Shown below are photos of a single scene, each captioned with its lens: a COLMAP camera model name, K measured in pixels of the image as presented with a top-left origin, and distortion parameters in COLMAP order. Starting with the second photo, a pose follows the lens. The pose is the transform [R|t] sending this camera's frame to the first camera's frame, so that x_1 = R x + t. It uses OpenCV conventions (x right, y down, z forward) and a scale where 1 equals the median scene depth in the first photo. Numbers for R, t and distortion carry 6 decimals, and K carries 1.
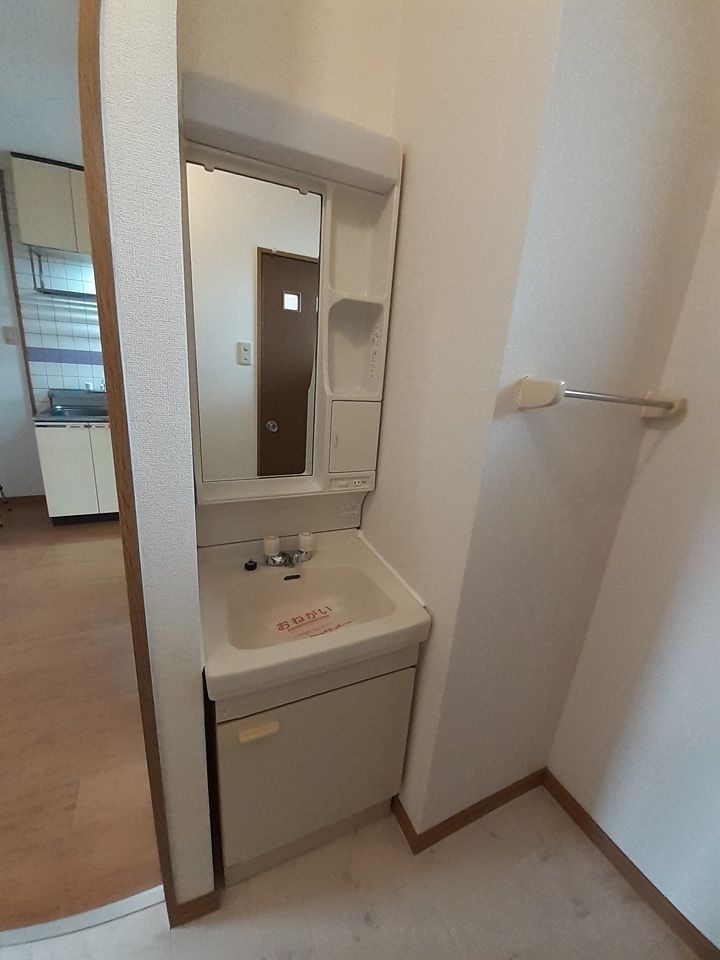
lens RADIAL K [[384.8, 0, 359.0], [0, 384.8, 476.2], [0, 0, 1]] dist [0.000281, -0.000096]
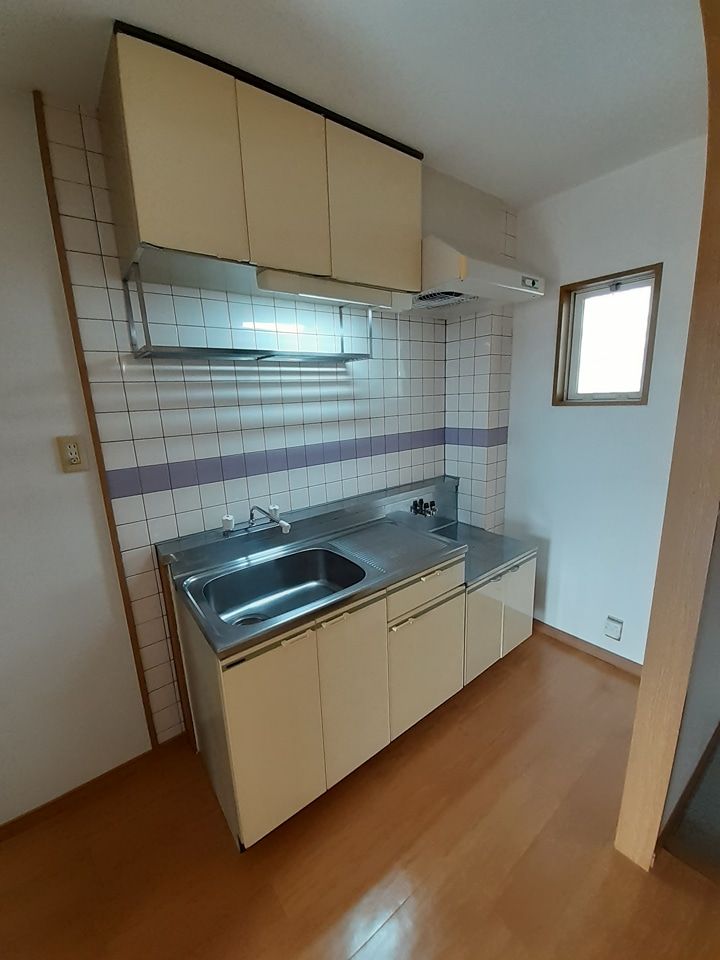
lens RADIAL K [[384.8, 0, 361.6], [0, 384.8, 480.6], [0, 0, 1]] dist [0.000281, -0.000096]
pose [[0.967270, -0.163546, 0.194016, -0.661783], [0.174587, 0.983783, -0.041124, -0.253314], [-0.184144, 0.073651, 0.980136, 0.487167]]
